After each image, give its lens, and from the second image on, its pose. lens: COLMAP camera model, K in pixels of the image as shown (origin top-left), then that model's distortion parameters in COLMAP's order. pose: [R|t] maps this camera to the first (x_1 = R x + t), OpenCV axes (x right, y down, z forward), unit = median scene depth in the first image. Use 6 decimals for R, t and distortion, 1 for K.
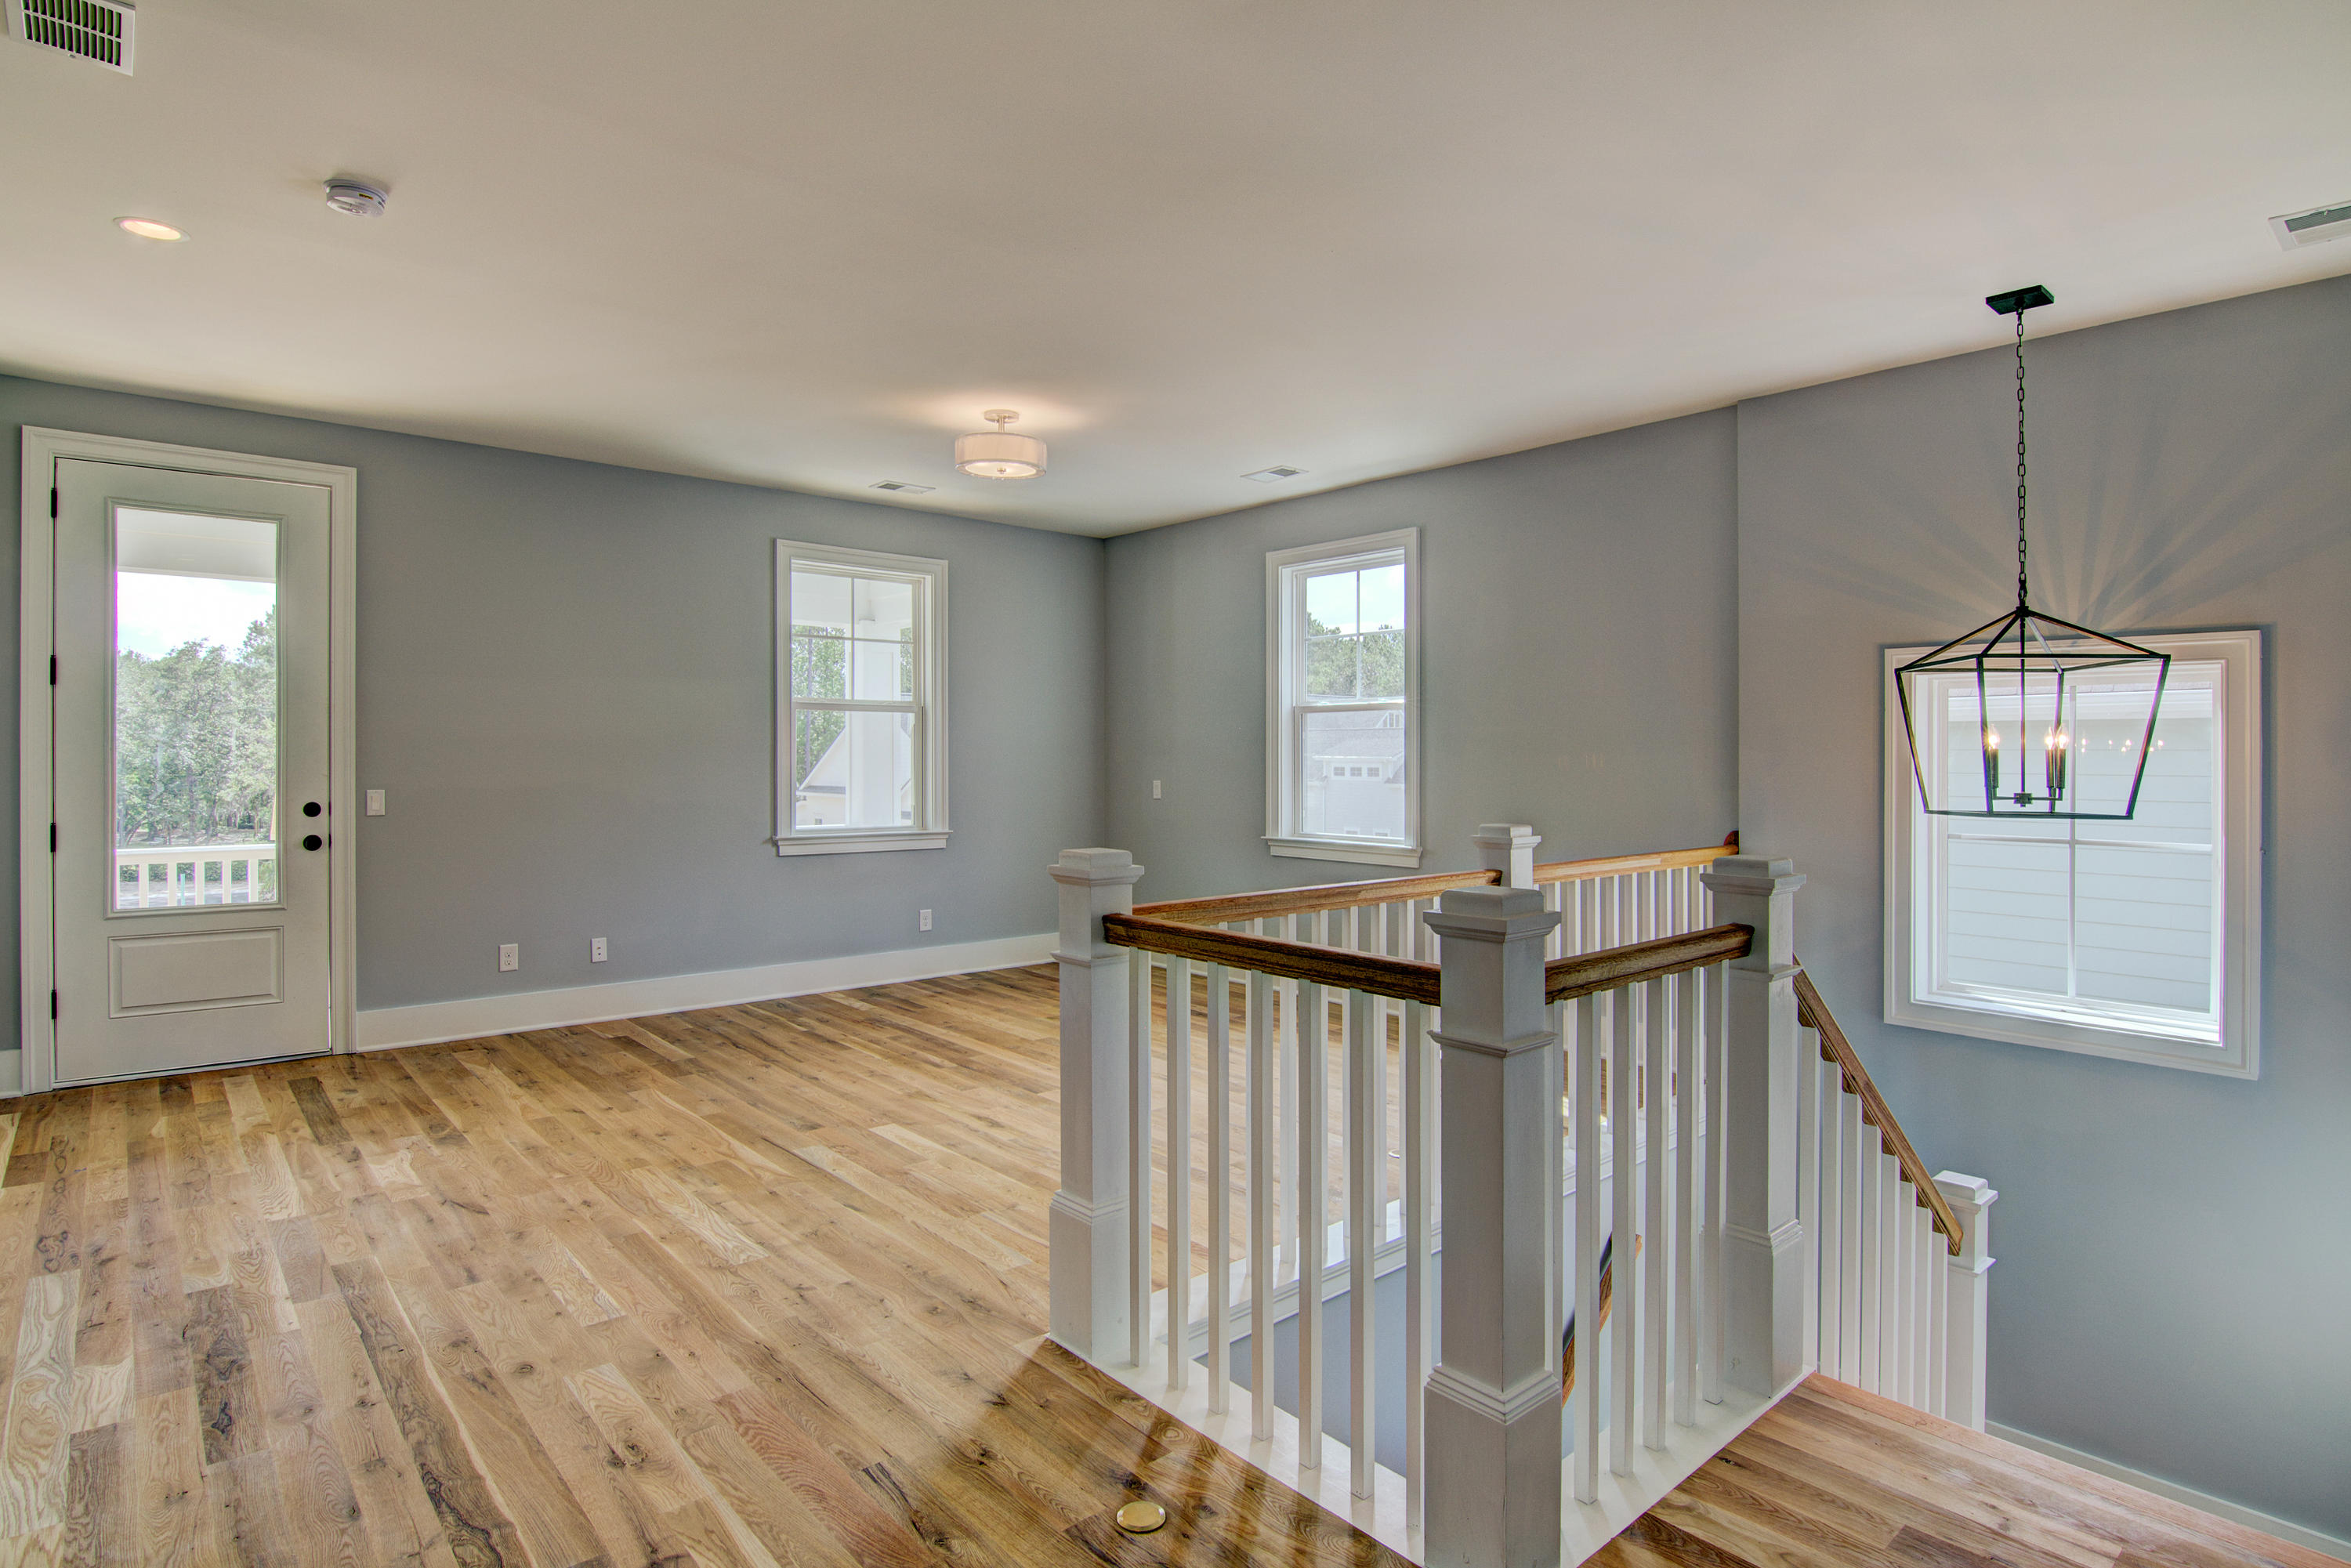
lens RADIAL K [[1190.5, 0, 1182.2], [0, 1190.5, 769.7], [0, 0, 1]] dist [0.001611, -0.002895]
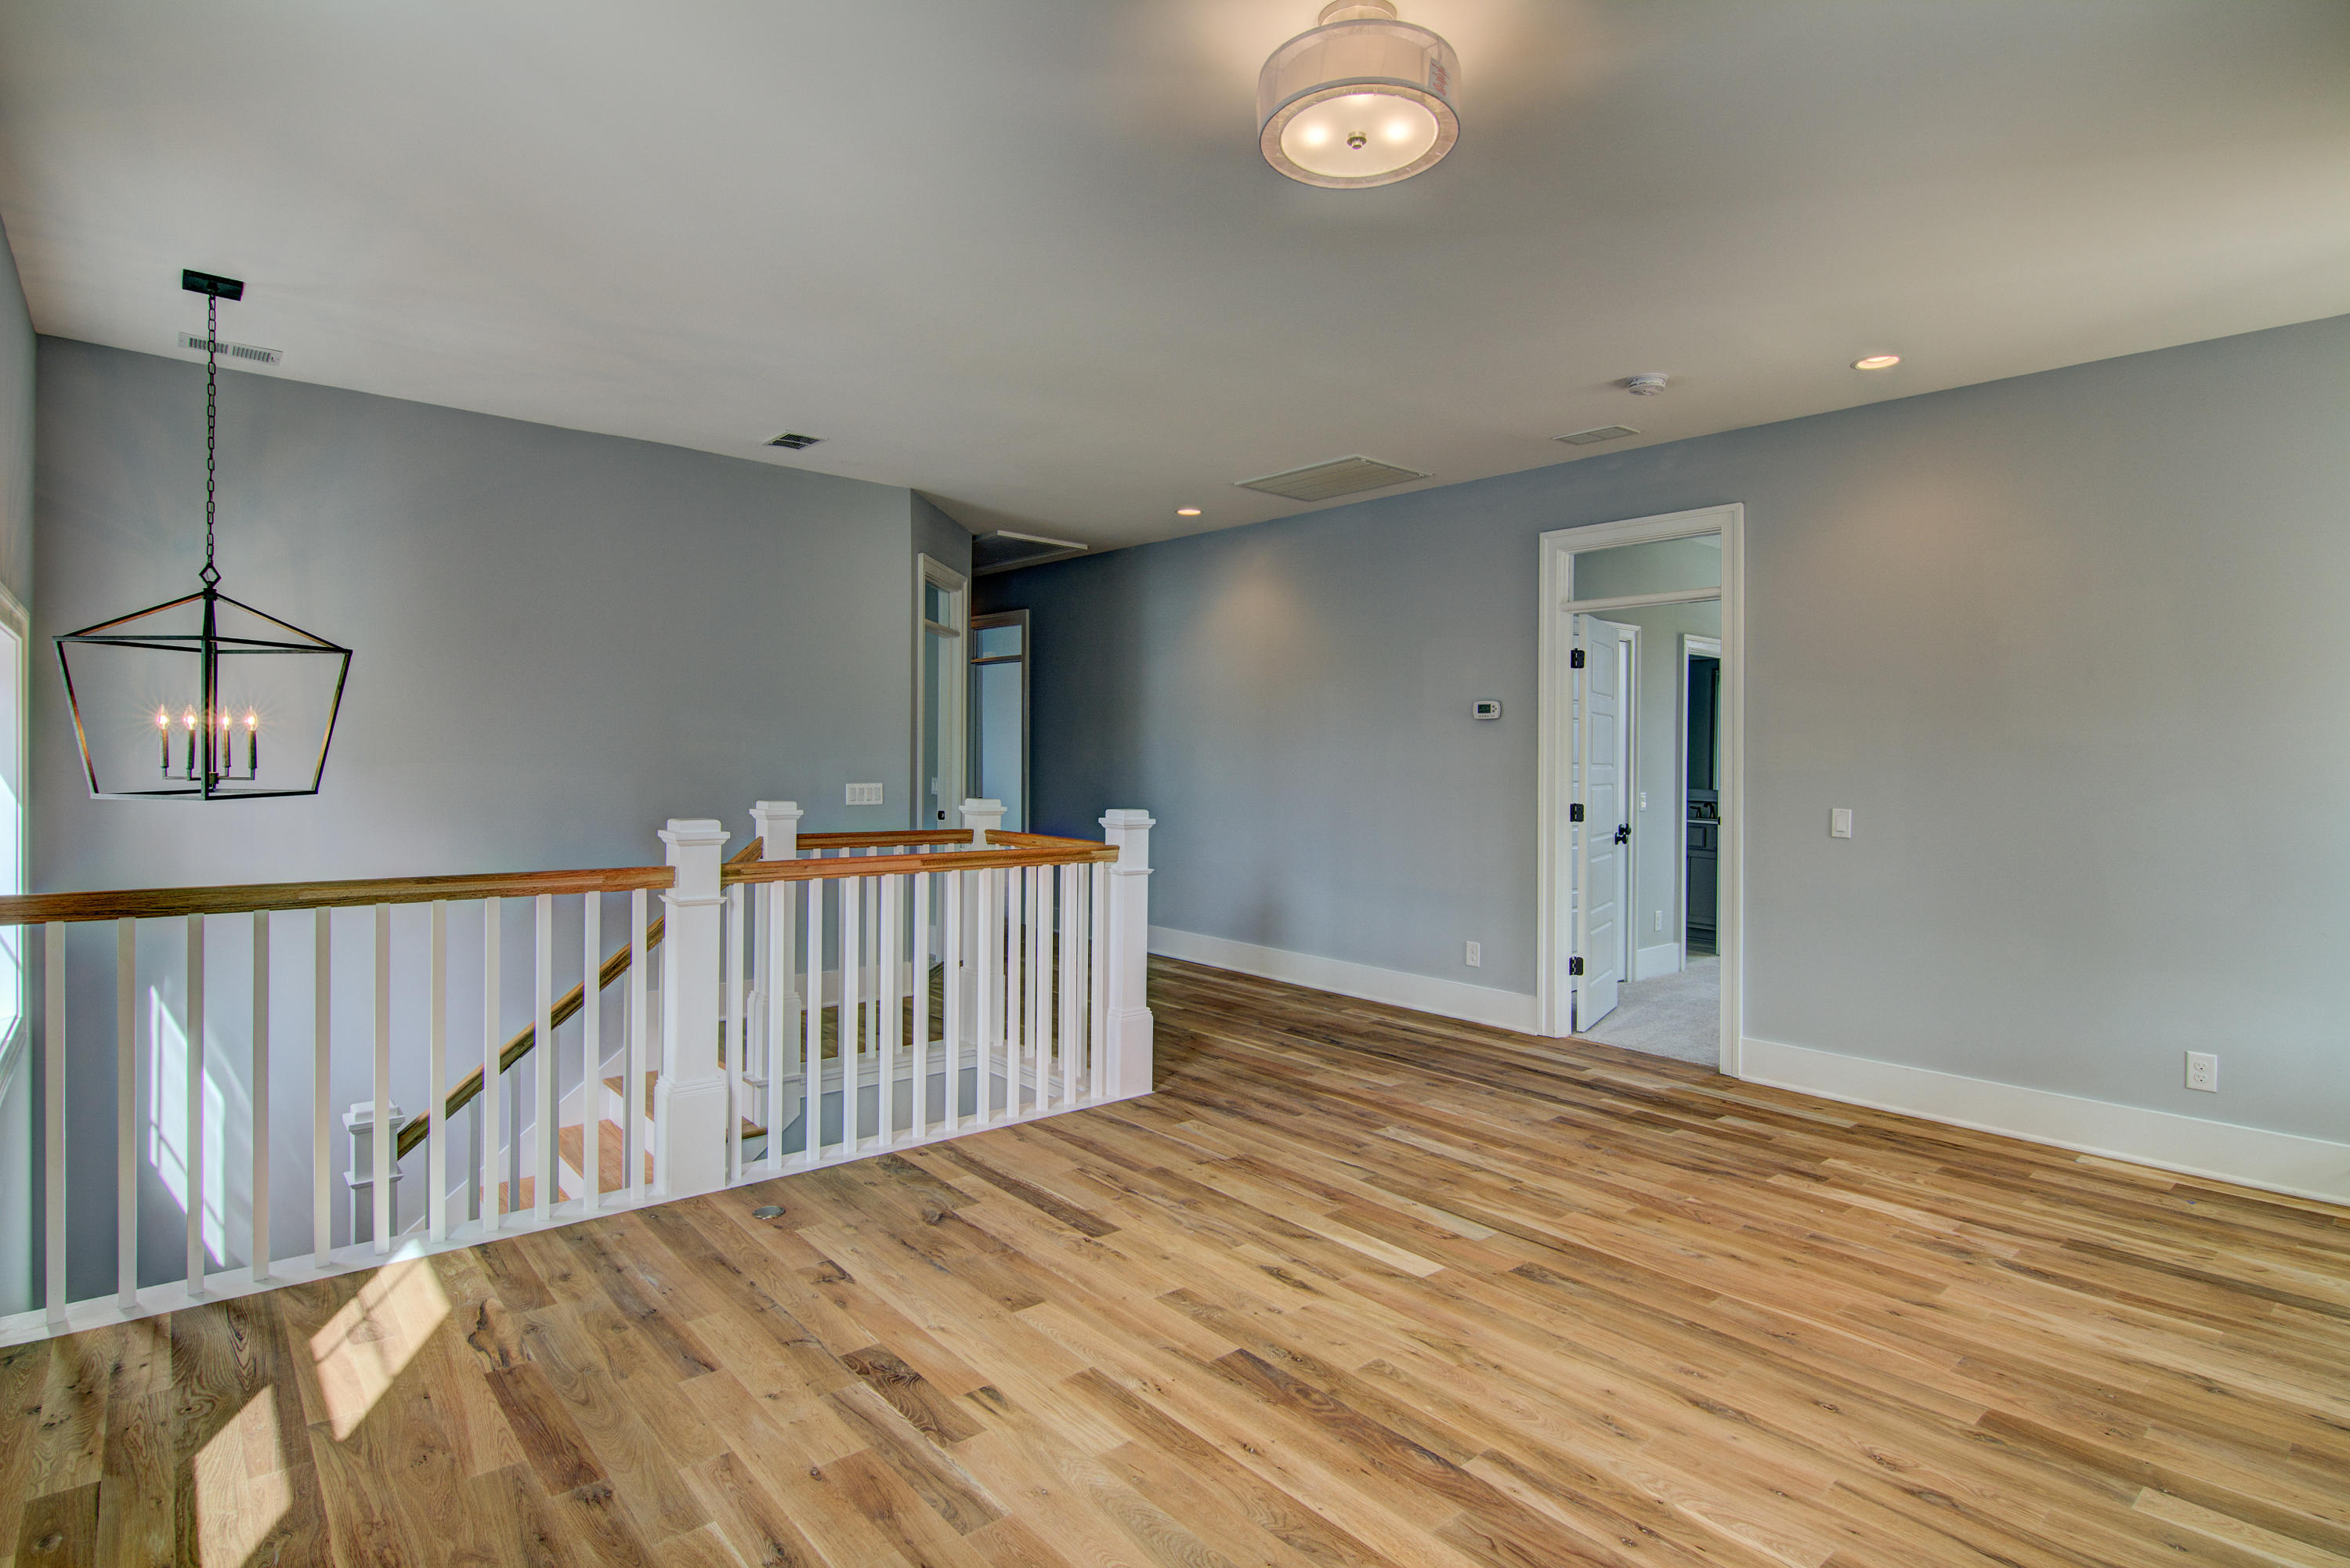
lens RADIAL K [[1190.0, 0, 1170.0], [0, 1190.0, 769.9], [0, 0, 1]] dist [0.001611, -0.002895]
pose [[-0.999634, -0.023957, 0.012586, -0.106401], [-0.023621, 0.999378, 0.026176, -0.015069], [-0.013205, 0.025869, -0.999578, 1.867586]]
